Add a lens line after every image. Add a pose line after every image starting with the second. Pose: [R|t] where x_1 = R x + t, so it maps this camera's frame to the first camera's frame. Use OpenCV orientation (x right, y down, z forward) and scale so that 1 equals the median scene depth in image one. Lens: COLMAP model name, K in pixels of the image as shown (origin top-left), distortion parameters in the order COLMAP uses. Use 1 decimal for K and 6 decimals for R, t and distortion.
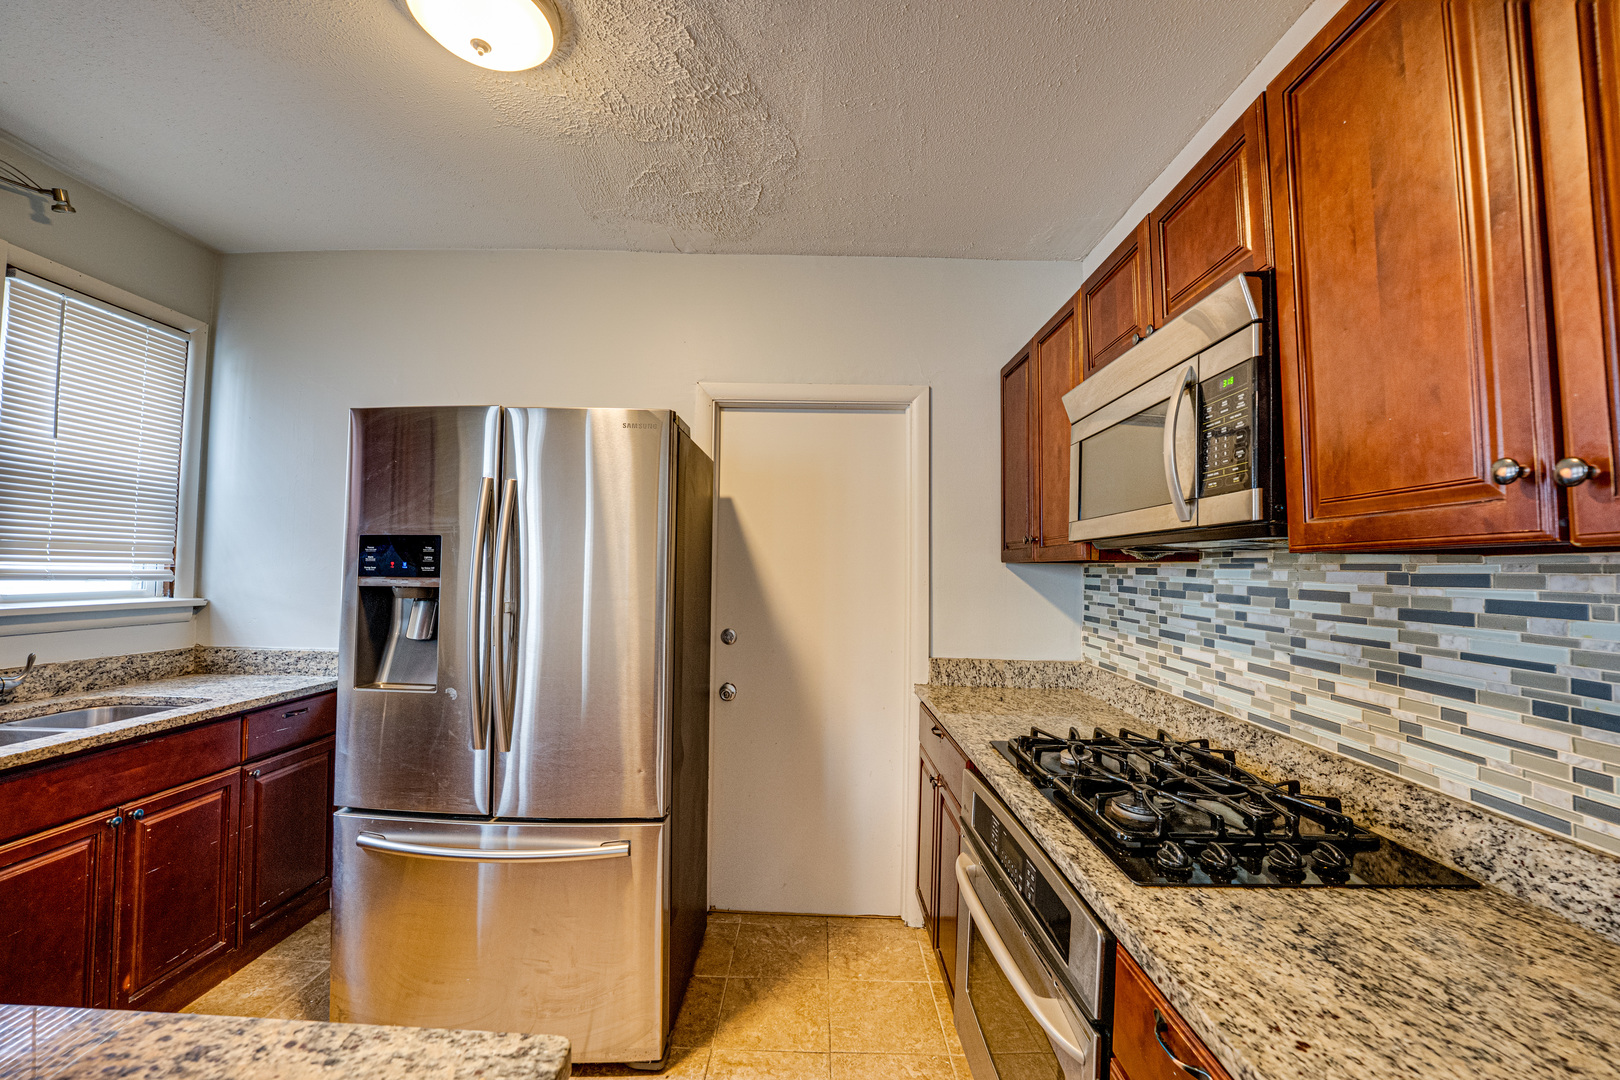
lens RADIAL K [[663.9, 0, 809.7], [0, 663.9, 541.3], [0, 0, 1]] dist [-0.023717, -0.000135]
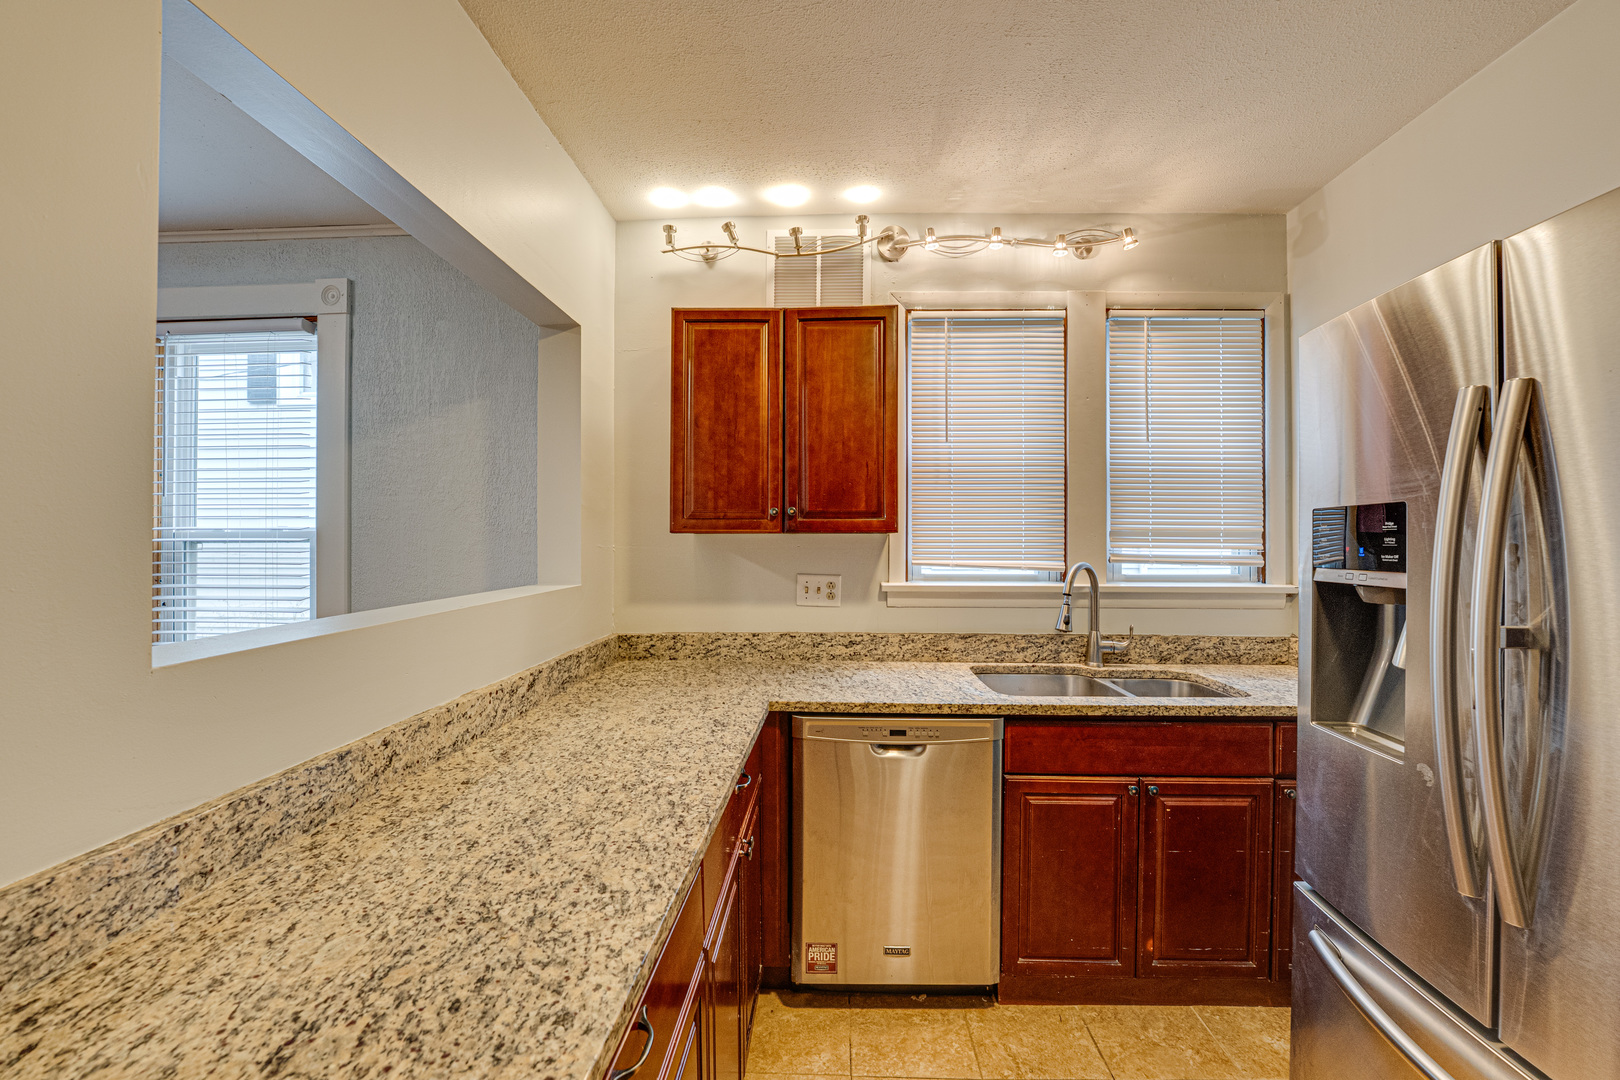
lens RADIAL K [[663.9, 0, 816.6], [0, 663.9, 539.5], [0, 0, 1]] dist [-0.023717, -0.000135]
pose [[-0.029660, -0.014900, -0.999449, 0.040109], [0.040378, 0.999055, -0.016092, 0.012959], [0.998744, -0.040833, -0.029031, 0.483081]]
